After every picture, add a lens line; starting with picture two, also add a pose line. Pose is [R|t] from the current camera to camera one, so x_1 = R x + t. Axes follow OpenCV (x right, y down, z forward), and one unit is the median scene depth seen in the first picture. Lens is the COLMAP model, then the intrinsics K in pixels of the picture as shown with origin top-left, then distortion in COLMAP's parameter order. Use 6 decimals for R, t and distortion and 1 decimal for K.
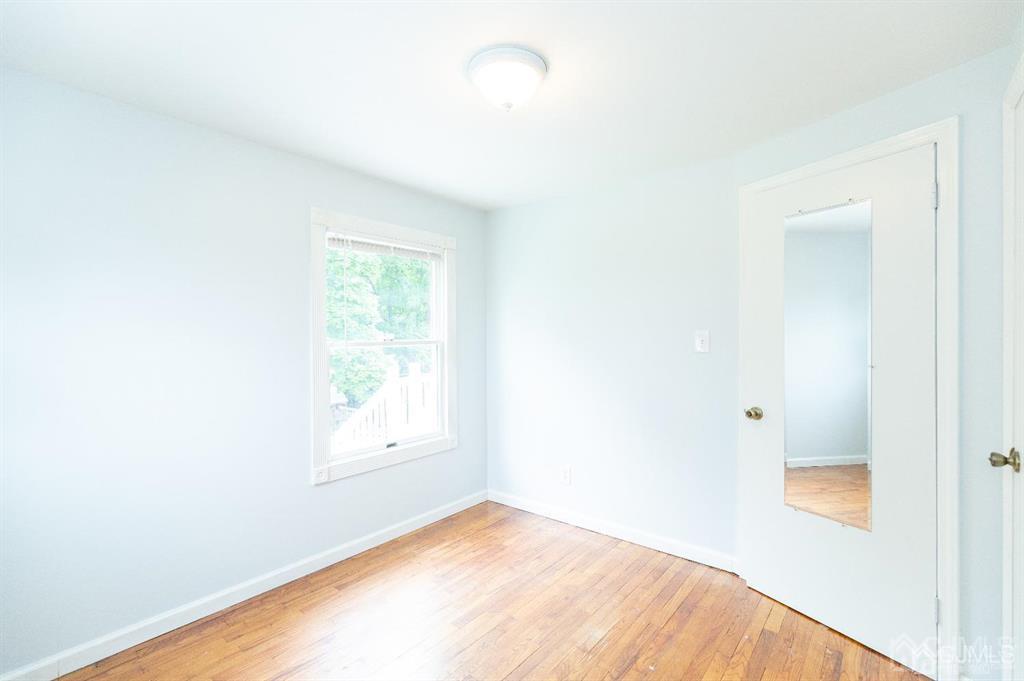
lens RADIAL K [[474.8, 0, 507.4], [0, 474.8, 337.2], [0, 0, 1]] dist [0.005457, -0.000034]
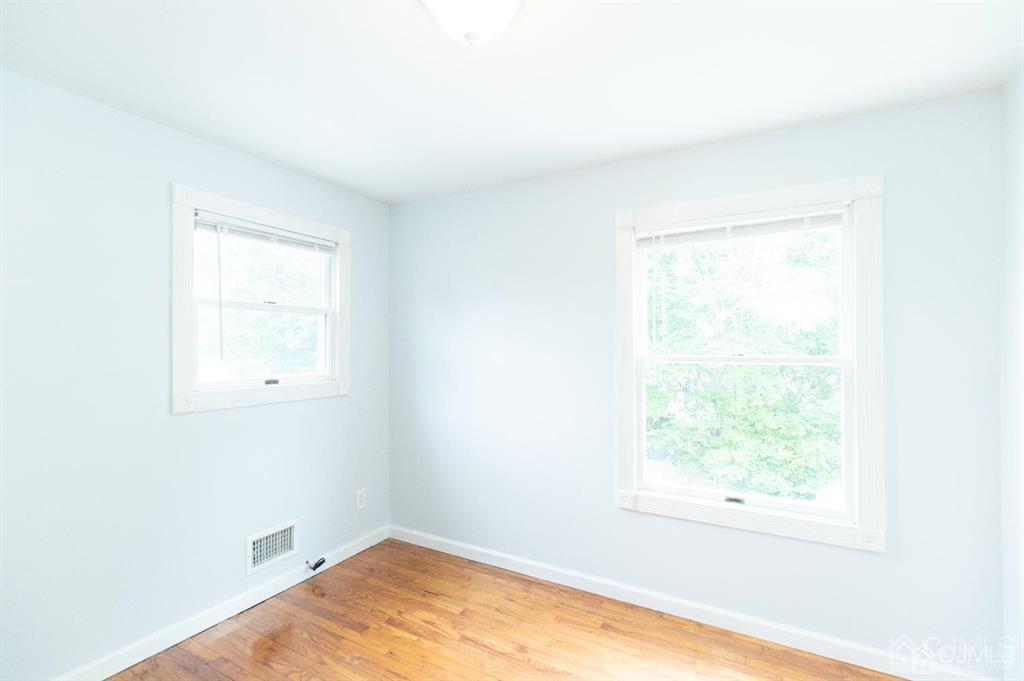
lens RADIAL K [[474.8, 0, 508.7], [0, 474.8, 345.1], [0, 0, 1]] dist [0.005457, -0.000034]
pose [[0.161049, 0.001266, -0.986946, 0.475706], [-0.005226, 0.999986, 0.000430, -0.008725], [0.986933, 0.005089, 0.161054, 0.622018]]
